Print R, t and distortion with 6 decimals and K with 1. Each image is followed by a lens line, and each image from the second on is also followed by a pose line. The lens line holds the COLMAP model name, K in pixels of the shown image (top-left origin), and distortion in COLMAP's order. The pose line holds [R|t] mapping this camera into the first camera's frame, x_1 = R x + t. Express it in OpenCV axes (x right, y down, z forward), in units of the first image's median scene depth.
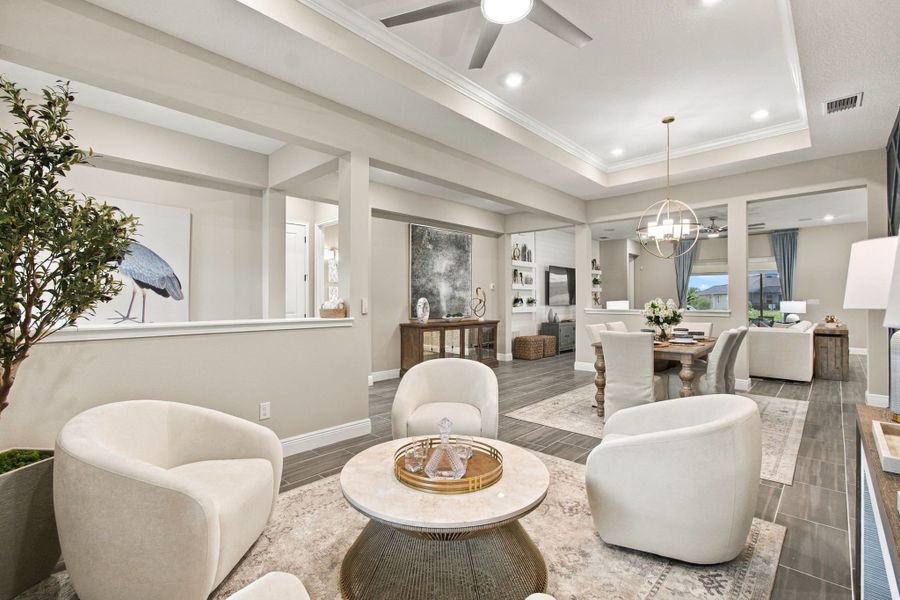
lens RADIAL K [[405.0, 0, 450.9], [0, 405.0, 292.9], [0, 0, 1]] dist [-0.003869, -0.000472]
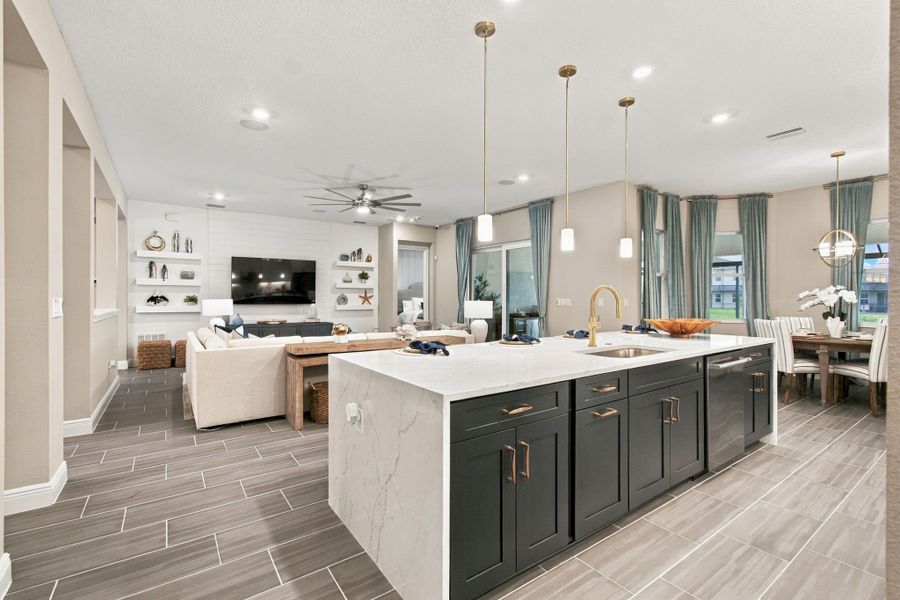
lens RADIAL K [[397.3, 0, 447.7], [0, 397.3, 298.9], [0, 0, 1]] dist [-0.001903, -0.000020]
pose [[0.980305, 0.002196, -0.197476, 1.109502], [0.002372, 0.999735, 0.022894, 0.002061], [0.197474, -0.022911, 0.980040, 0.374585]]
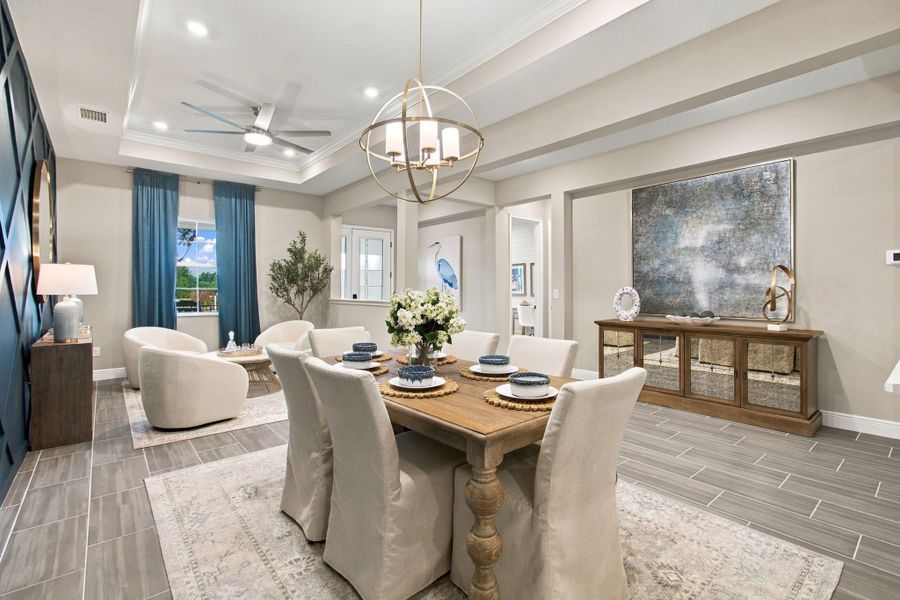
lens RADIAL K [[405.0, 0, 450.9], [0, 405.0, 292.9], [0, 0, 1]] dist [-0.003869, -0.000472]
pose [[-0.097669, 0.017058, -0.995073, 0.622603], [0.020803, 0.999670, 0.015095, 0.004217], [0.995002, -0.019226, -0.097992, 0.659865]]
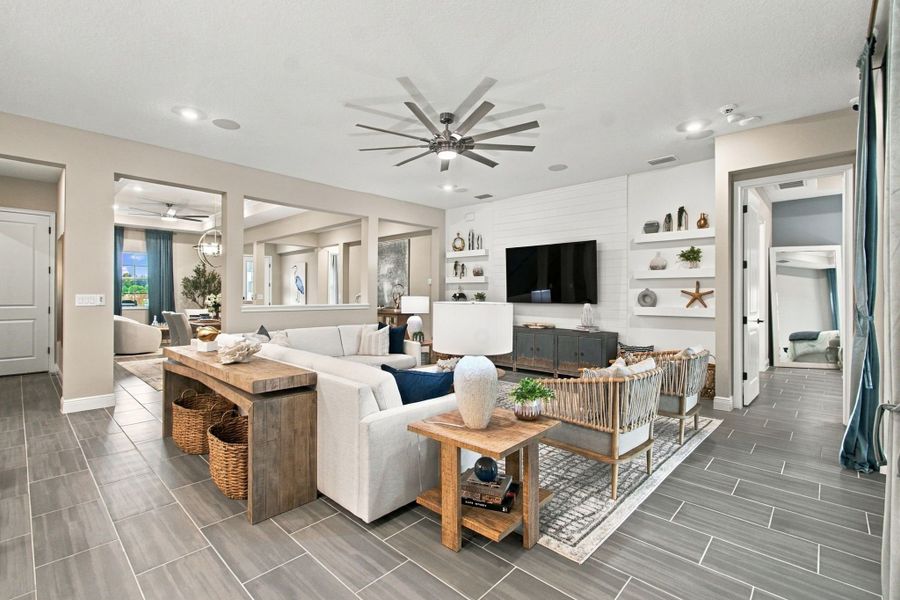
lens RADIAL K [[409.4, 0, 448.6], [0, 409.4, 294.7], [0, 0, 1]] dist [-0.000254, 0.000331]
pose [[0.005747, 0.004413, -0.999974, 1.312208], [0.018364, 0.999821, 0.004518, 0.015115], [0.999815, -0.018390, 0.005665, 1.169349]]
